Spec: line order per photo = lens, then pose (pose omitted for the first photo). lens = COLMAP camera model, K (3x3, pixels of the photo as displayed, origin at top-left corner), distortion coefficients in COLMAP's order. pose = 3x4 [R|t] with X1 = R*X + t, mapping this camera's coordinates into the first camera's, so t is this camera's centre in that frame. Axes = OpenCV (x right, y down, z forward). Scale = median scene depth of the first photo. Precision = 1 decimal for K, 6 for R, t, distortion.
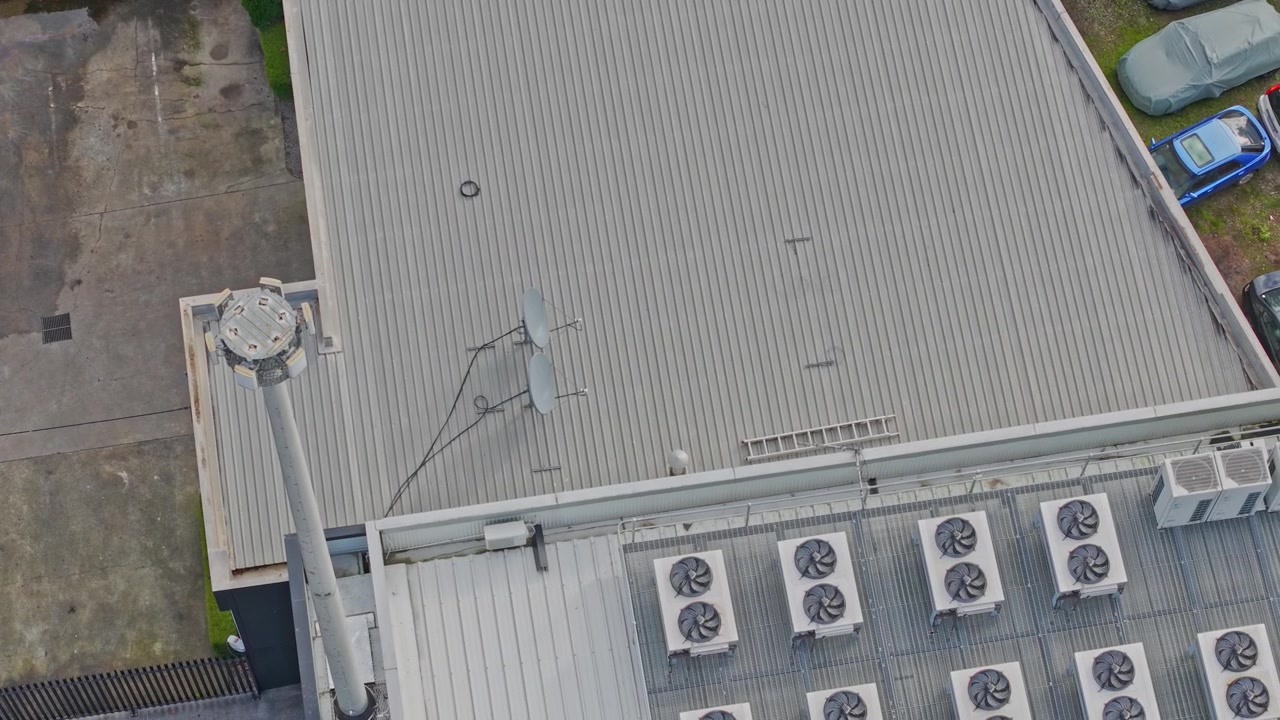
lens RADIAL K [[2864.8, 0, 640.0], [0, 2864.8, 360.0], [0, 0, 1]] dist [-0.216787, 1.026027]
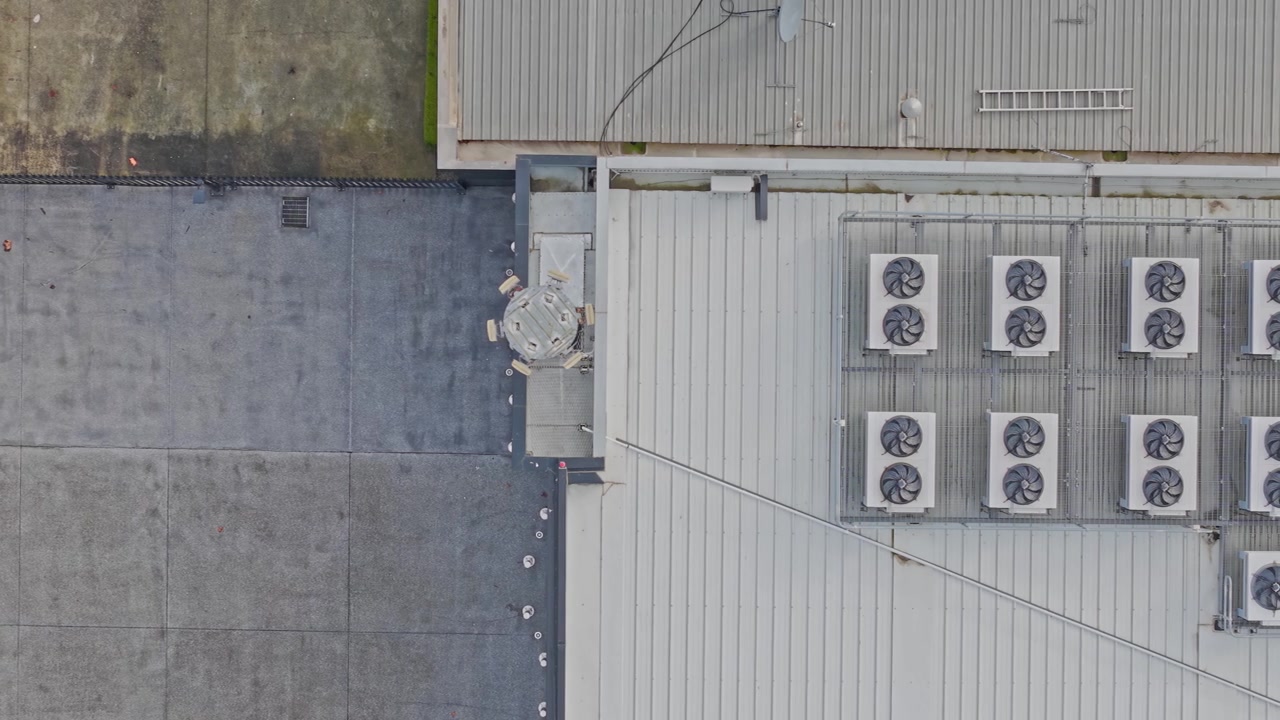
lens RADIAL K [[2864.8, 0, 640.0], [0, 2864.8, 360.0], [0, 0, 1]] dist [-0.216787, 1.026027]
pose [[0.985449, 0.169948, -0.002656, -0.065339], [-0.153250, 0.895168, 0.418554, -0.301992], [0.073510, -0.412057, 0.908188, 0.048111]]
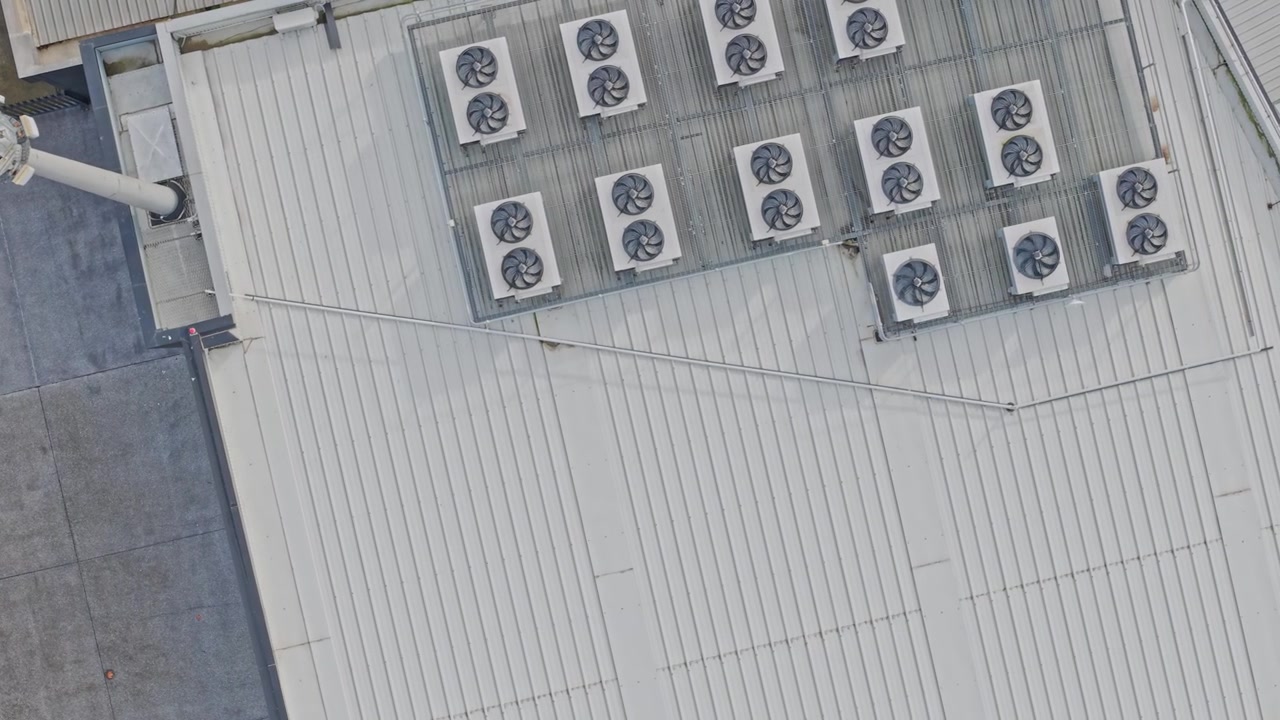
lens RADIAL K [[2864.8, 0, 640.0], [0, 2864.8, 360.0], [0, 0, 1]] dist [-0.216787, 1.026027]
pose [[0.997854, -0.065460, -0.001568, 0.068381], [0.059944, 0.903604, 0.424153, -0.250186], [-0.026348, -0.423337, 0.905589, 0.029498]]
